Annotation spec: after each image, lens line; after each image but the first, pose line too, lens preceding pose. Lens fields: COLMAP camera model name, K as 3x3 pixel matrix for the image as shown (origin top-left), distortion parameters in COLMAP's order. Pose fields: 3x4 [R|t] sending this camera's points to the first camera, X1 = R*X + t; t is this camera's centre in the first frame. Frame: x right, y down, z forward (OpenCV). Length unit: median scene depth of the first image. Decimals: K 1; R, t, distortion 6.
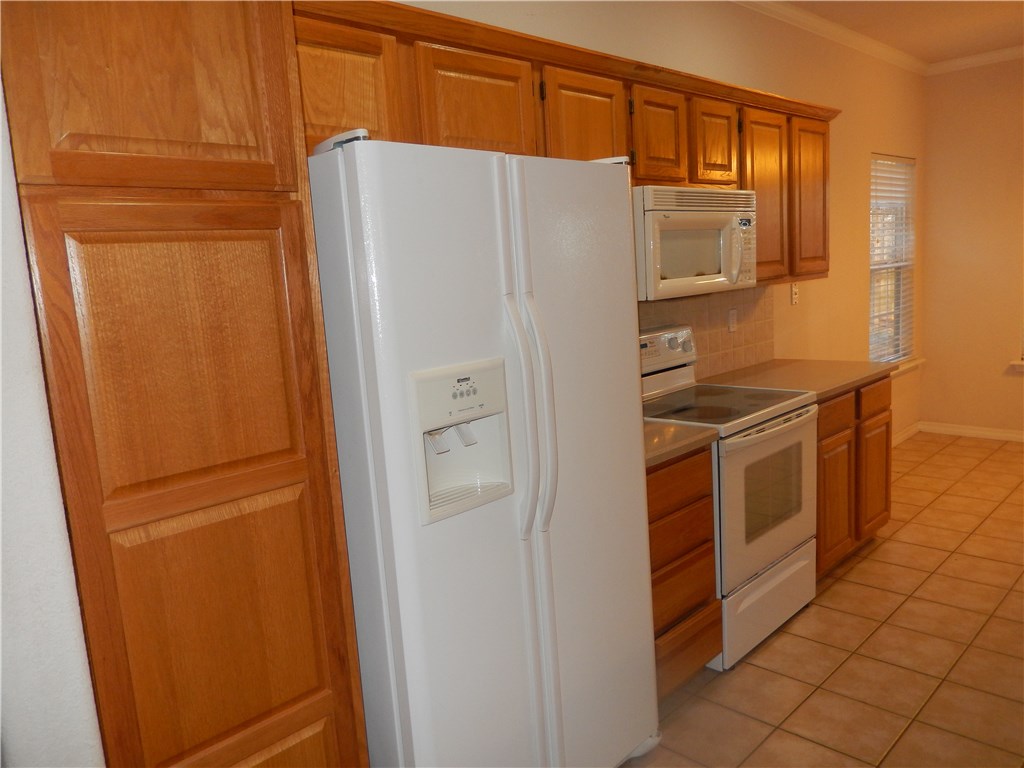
lens RADIAL K [[759.3, 0, 517.2], [0, 759.3, 381.1], [0, 0, 1]] dist [0.000687, -0.014530]
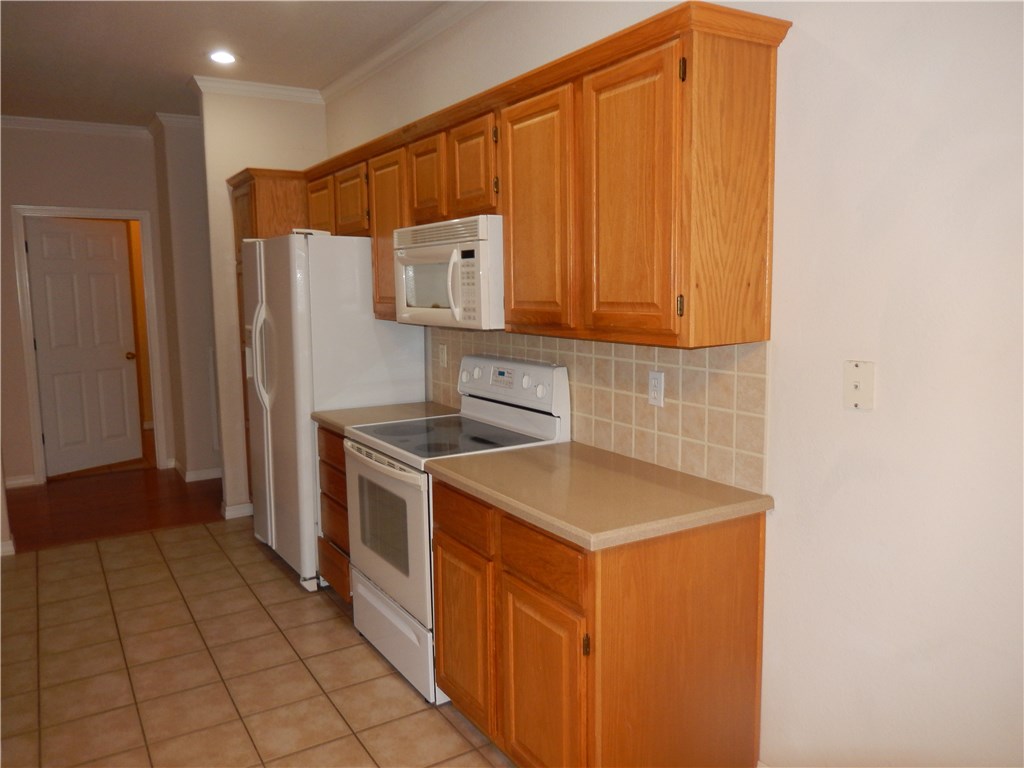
lens RADIAL K [[759.3, 0, 515.2], [0, 759.3, 379.4], [0, 0, 1]] dist [0.000687, -0.014530]
pose [[-0.215414, 0.188520, -0.958153, 1.221647], [-0.114988, 0.969465, 0.216598, -0.280543], [0.969729, 0.156834, -0.187159, 1.309527]]
